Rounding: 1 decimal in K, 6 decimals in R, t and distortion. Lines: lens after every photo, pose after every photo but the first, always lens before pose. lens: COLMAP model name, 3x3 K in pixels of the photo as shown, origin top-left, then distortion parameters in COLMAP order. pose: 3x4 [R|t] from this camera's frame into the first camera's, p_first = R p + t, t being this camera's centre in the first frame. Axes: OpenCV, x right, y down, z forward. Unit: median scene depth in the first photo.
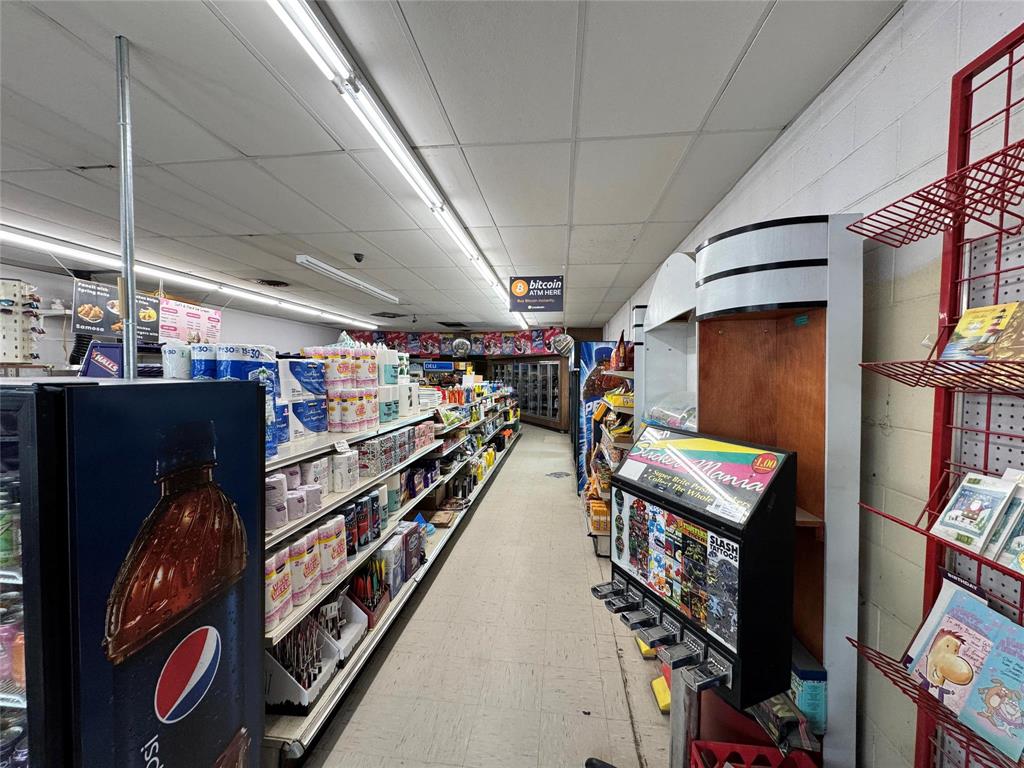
lens RADIAL K [[406.3, 0, 513.9], [0, 406.3, 383.8], [0, 0, 1]] dist [-0.002810, 0.000116]
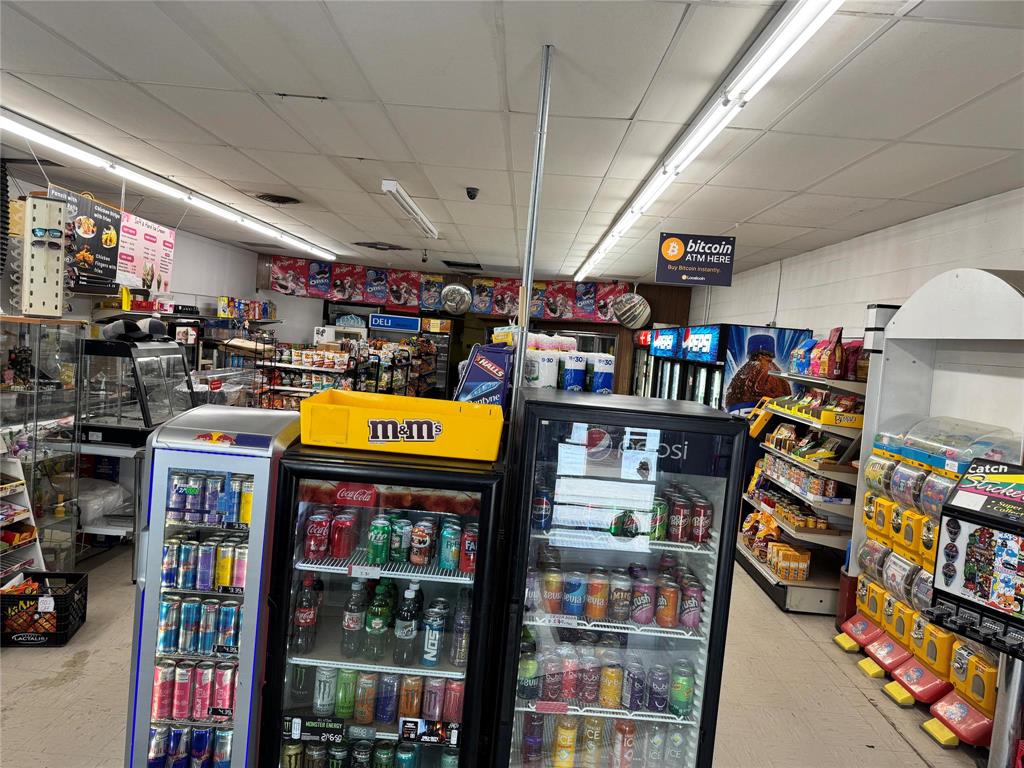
lens RADIAL K [[716.2, 0, 512.0], [0, 716.2, 384.0], [0, 0, 1]] dist [0.055309, -0.060451]
pose [[0.993170, 0.065159, 0.096785, -0.348180], [-0.069317, 0.996783, 0.040231, -0.025969], [-0.093852, -0.046665, 0.994492, -0.235800]]
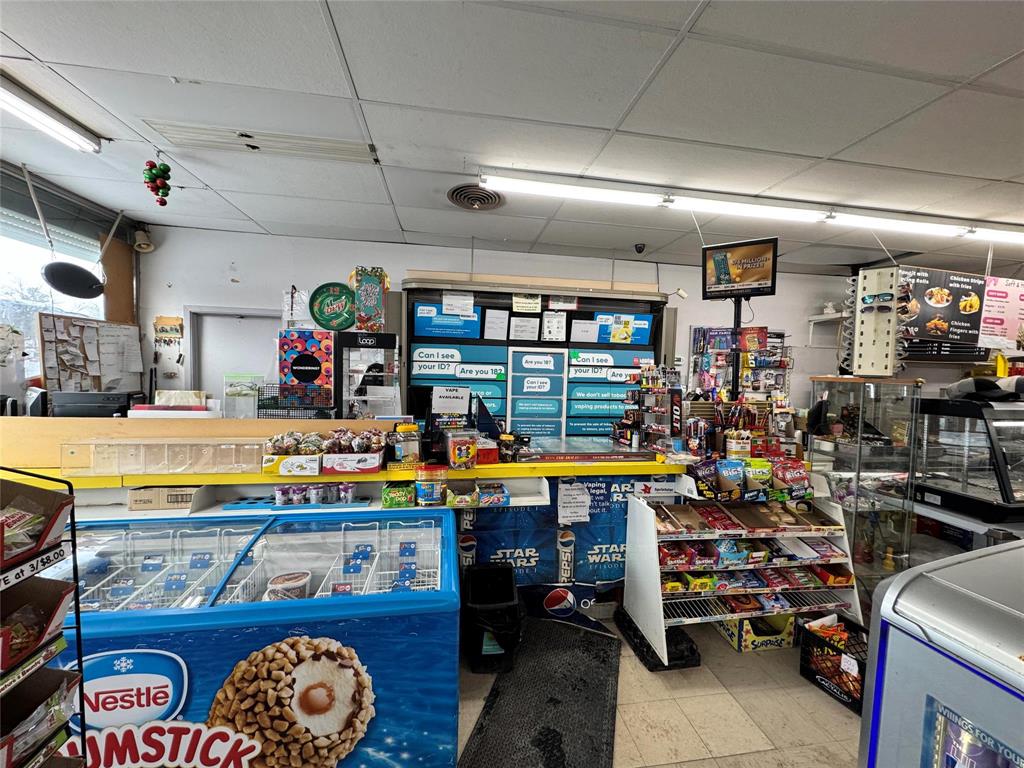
lens RADIAL K [[404.7, 0, 510.9], [0, 404.7, 383.6], [0, 0, 1]] dist [0.000594, 0.000271]
pose [[0.270840, 0.036326, -0.961939, -0.444144], [-0.051891, 0.998386, 0.023092, -0.012012], [0.961225, 0.043662, 0.272288, 0.077138]]
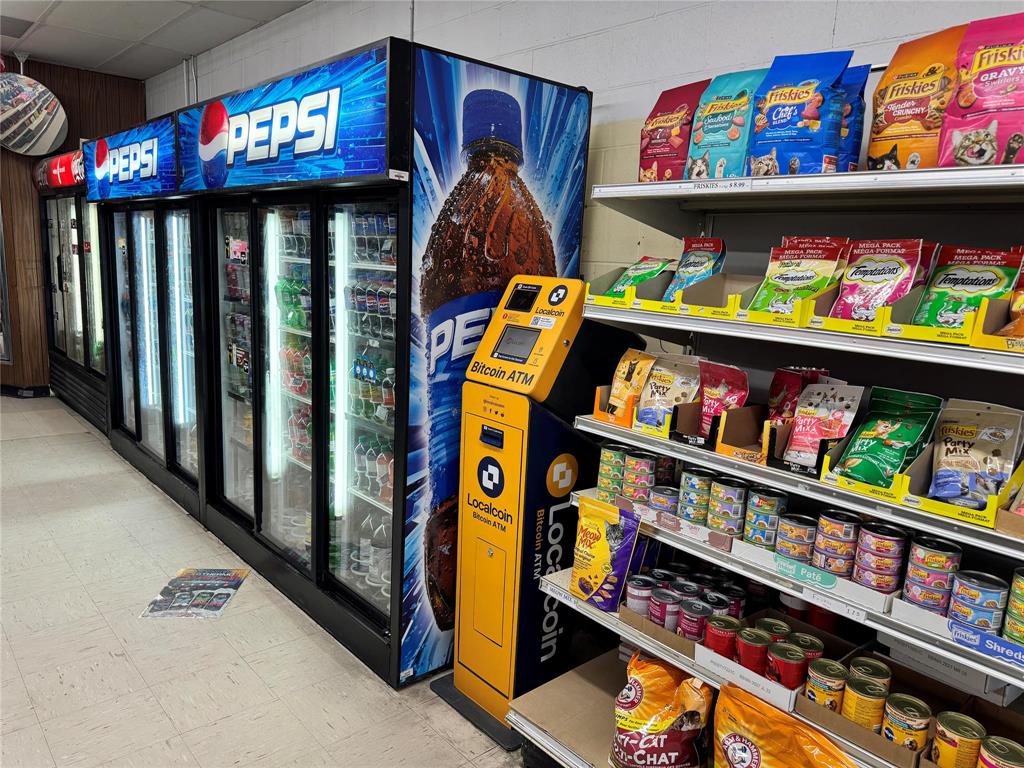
lens RADIAL K [[716.2, 0, 512.0], [0, 716.2, 384.0], [0, 0, 1]] dist [0.055309, -0.060451]
pose [[0.666447, -0.111503, 0.737168, -0.114226], [-0.020366, 0.985661, 0.167502, 0.010417], [-0.745275, -0.126644, 0.654620, 0.722605]]
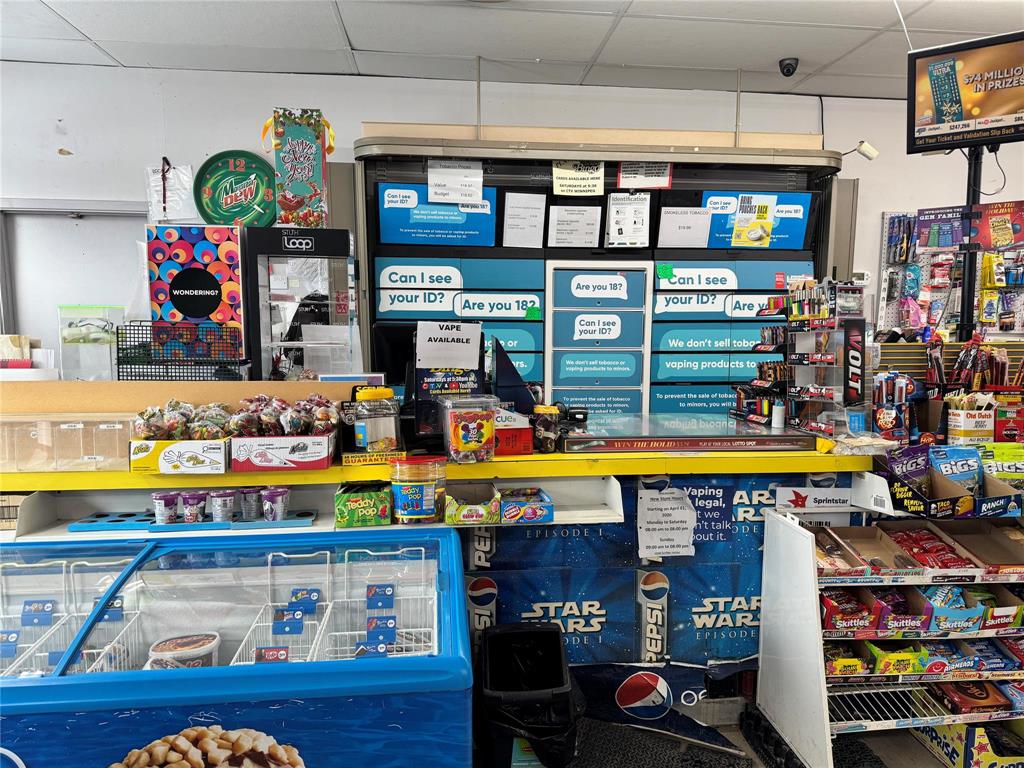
lens RADIAL K [[716.2, 0, 512.0], [0, 716.2, 384.0], [0, 0, 1]] dist [0.055309, -0.060451]
pose [[0.219814, 0.090040, -0.971378, -0.440848], [-0.032175, 0.995859, 0.085029, 0.005917], [0.975011, 0.012563, 0.221801, 0.075448]]
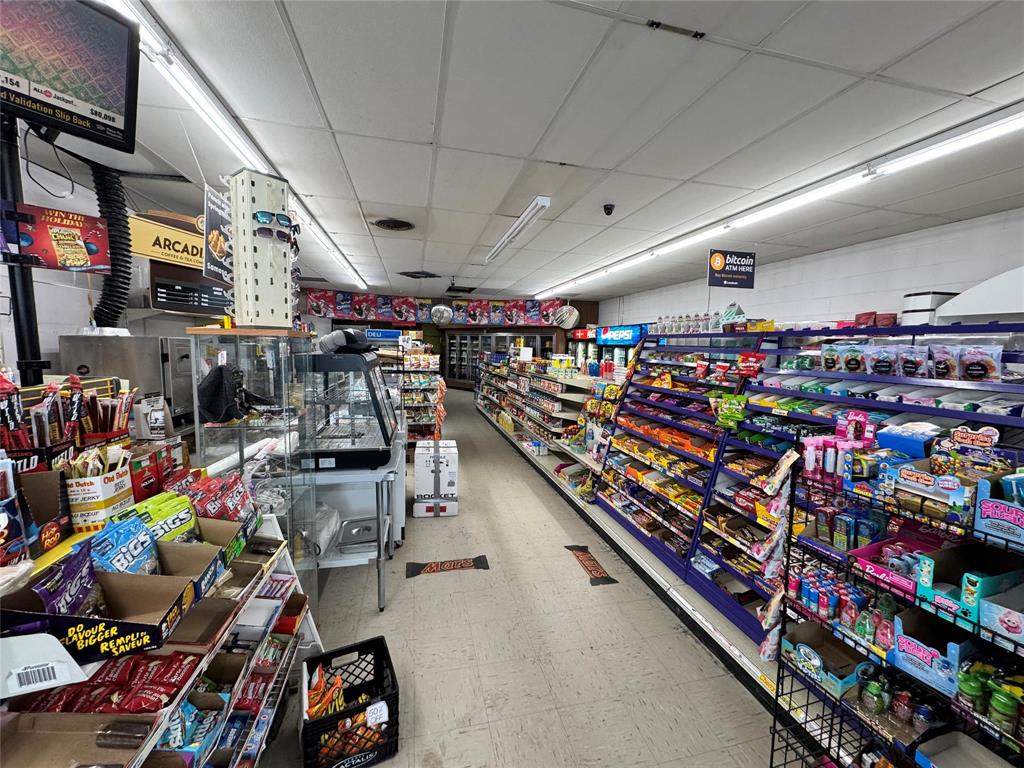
lens RADIAL K [[406.3, 0, 513.9], [0, 406.3, 383.8], [0, 0, 1]] dist [-0.002810, 0.000116]
pose [[0.937526, -0.019738, 0.347355, -0.728217], [-0.006094, 0.997305, 0.073118, -0.009972], [-0.347862, -0.070667, 0.934879, 0.217280]]
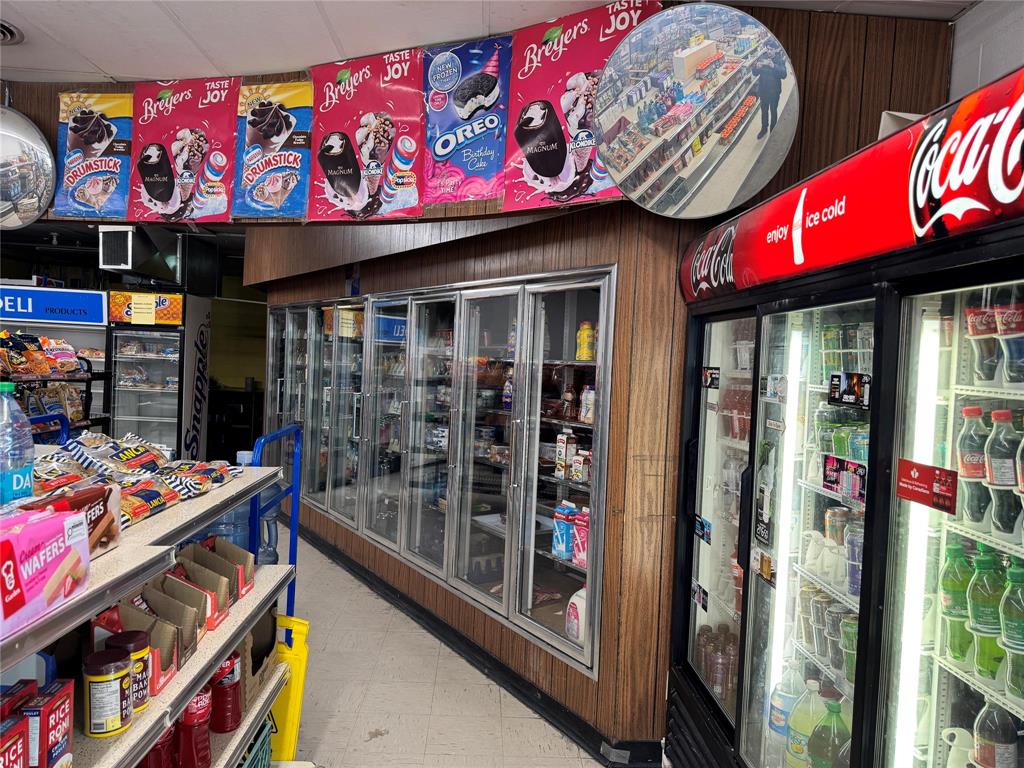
lens RADIAL K [[716.2, 0, 512.0], [0, 716.2, 384.0], [0, 0, 1]] dist [0.055309, -0.060451]
pose [[0.987457, 0.030160, 0.154978, 0.082895], [-0.032123, 0.999432, 0.010171, -0.032101], [-0.154583, -0.015022, 0.987866, 1.667490]]
